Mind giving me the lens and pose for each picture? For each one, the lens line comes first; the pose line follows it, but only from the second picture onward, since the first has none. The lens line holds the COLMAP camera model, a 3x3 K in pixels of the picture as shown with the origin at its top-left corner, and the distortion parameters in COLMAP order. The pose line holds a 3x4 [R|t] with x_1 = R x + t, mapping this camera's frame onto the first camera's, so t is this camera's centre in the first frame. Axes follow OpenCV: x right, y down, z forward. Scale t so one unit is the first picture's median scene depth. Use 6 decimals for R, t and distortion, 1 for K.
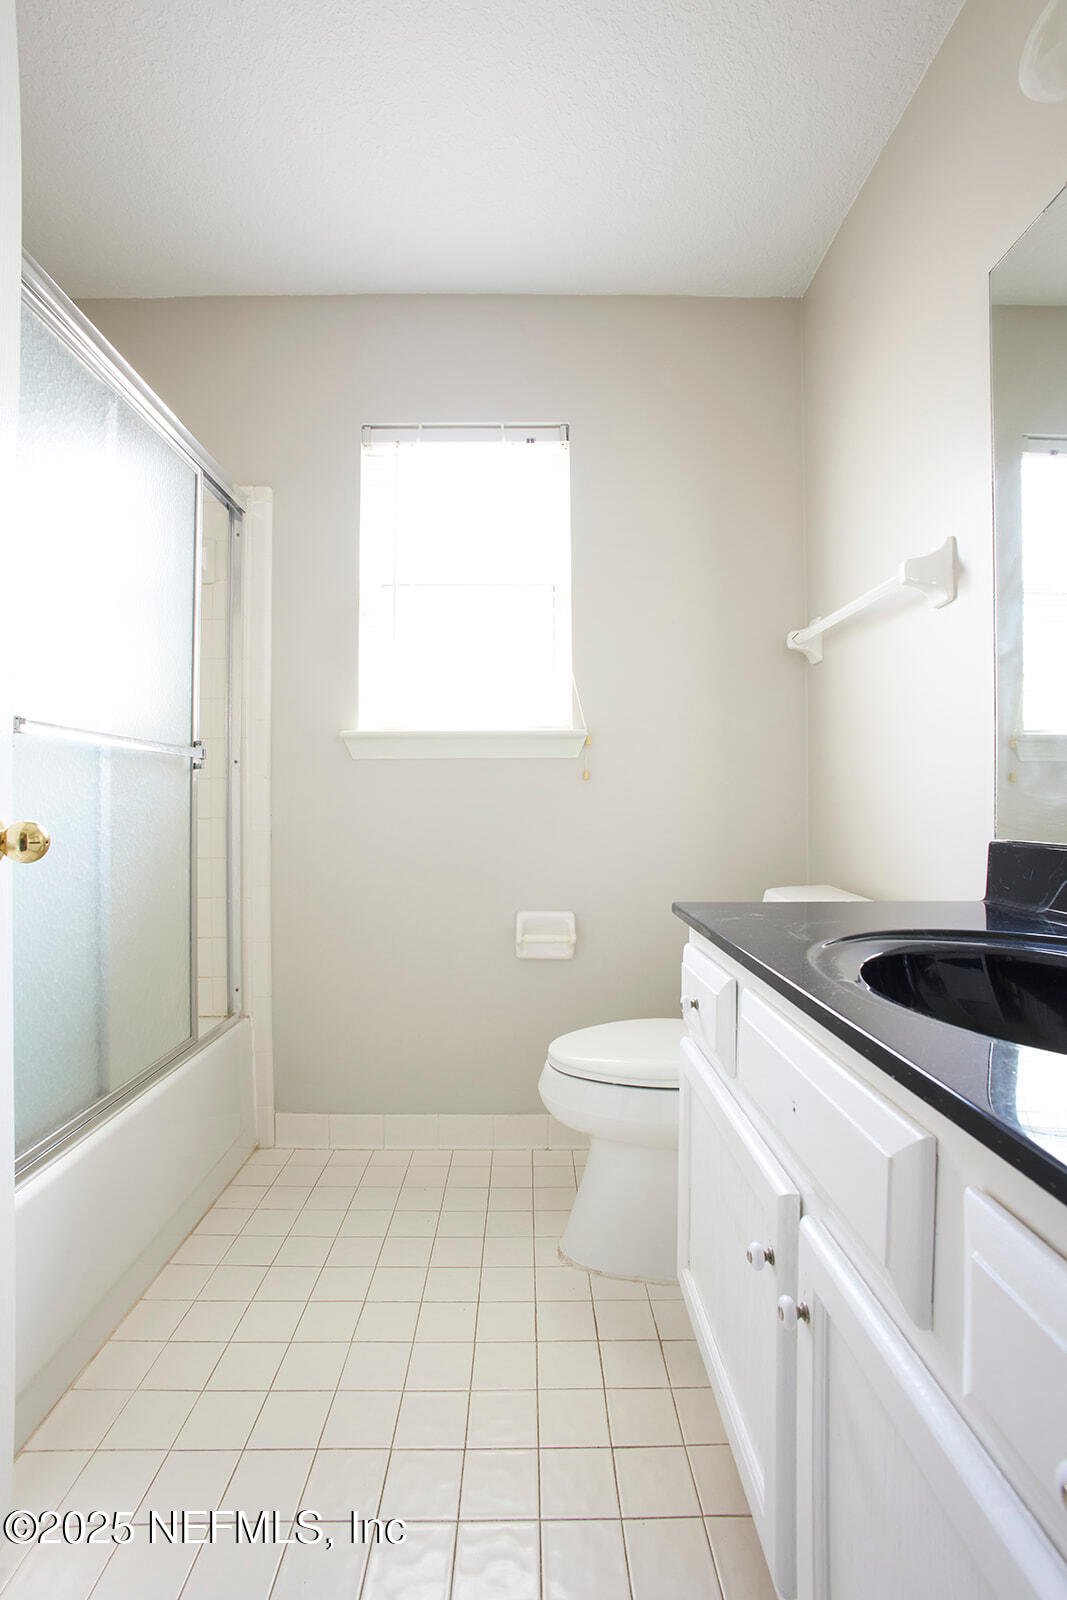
lens RADIAL K [[750.4, 0, 539.5], [0, 750.4, 798.4], [0, 0, 1]] dist [-0.077585, 0.038227]
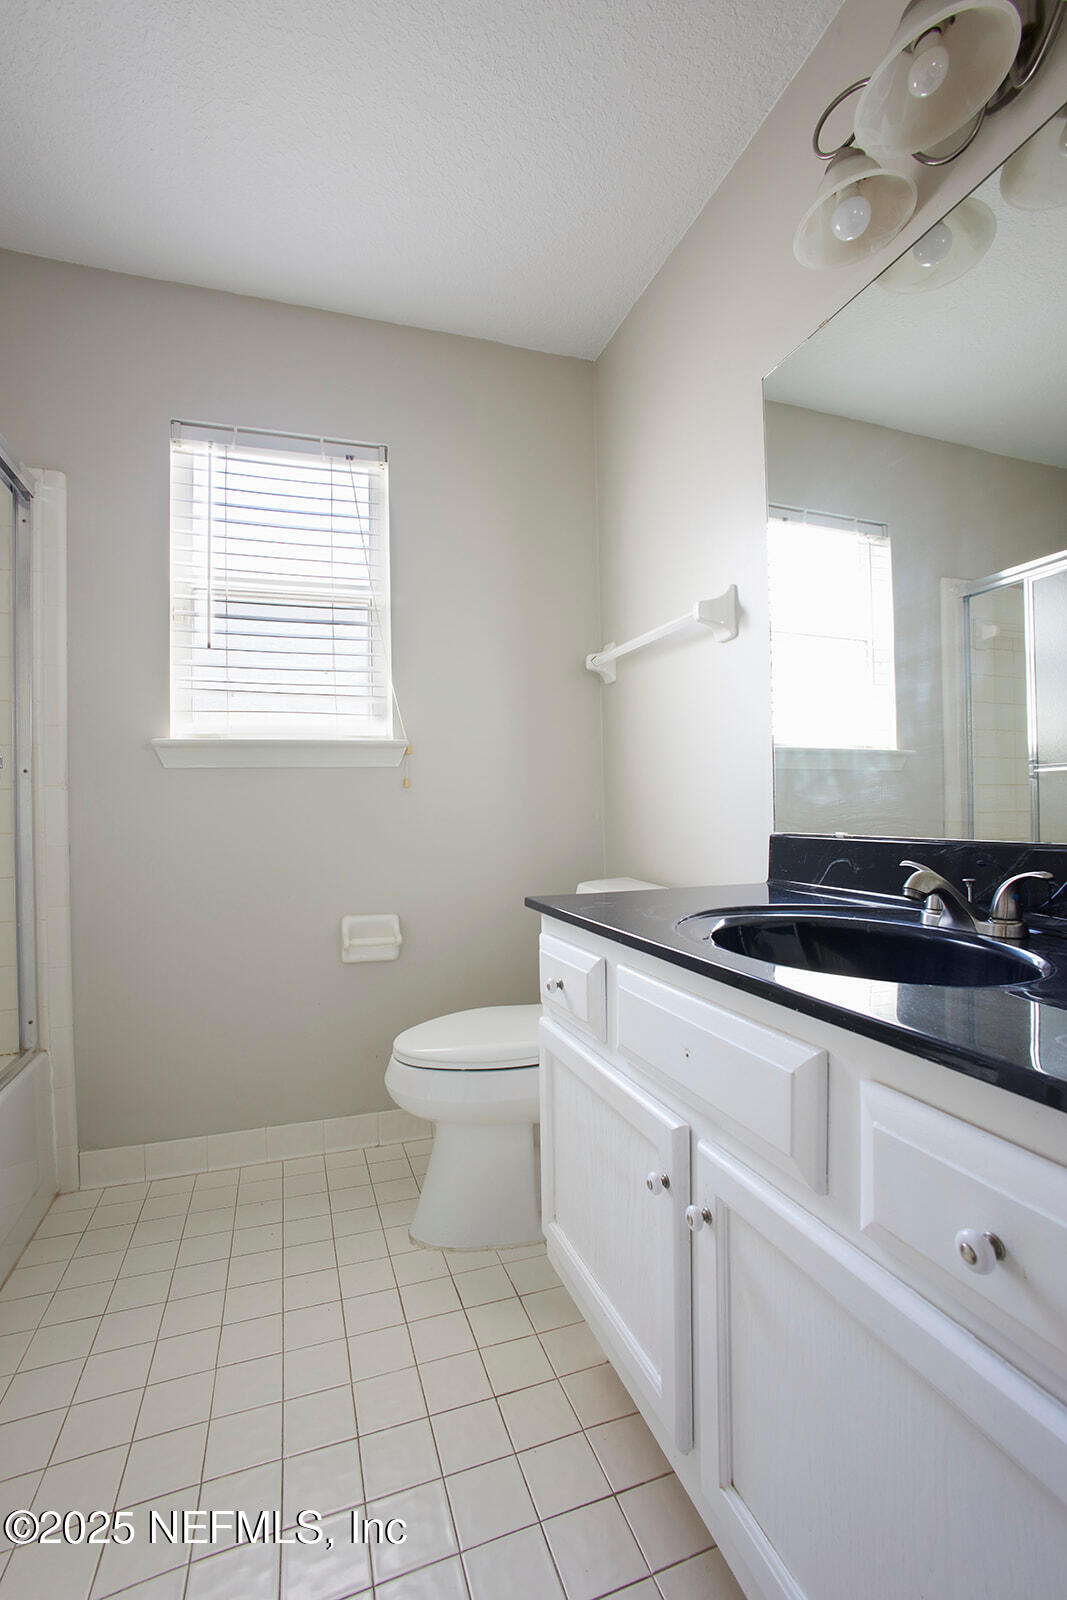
lens RADIAL K [[729.4, 0, 533.5], [0, 729.4, 800.0], [0, 0, 1]] dist [-0.075900, 0.036594]
pose [[0.948299, -0.014003, 0.317070, -0.118724], [0.016122, 0.999862, -0.004060, -0.000292], [-0.316969, 0.008962, 0.948394, -0.026058]]
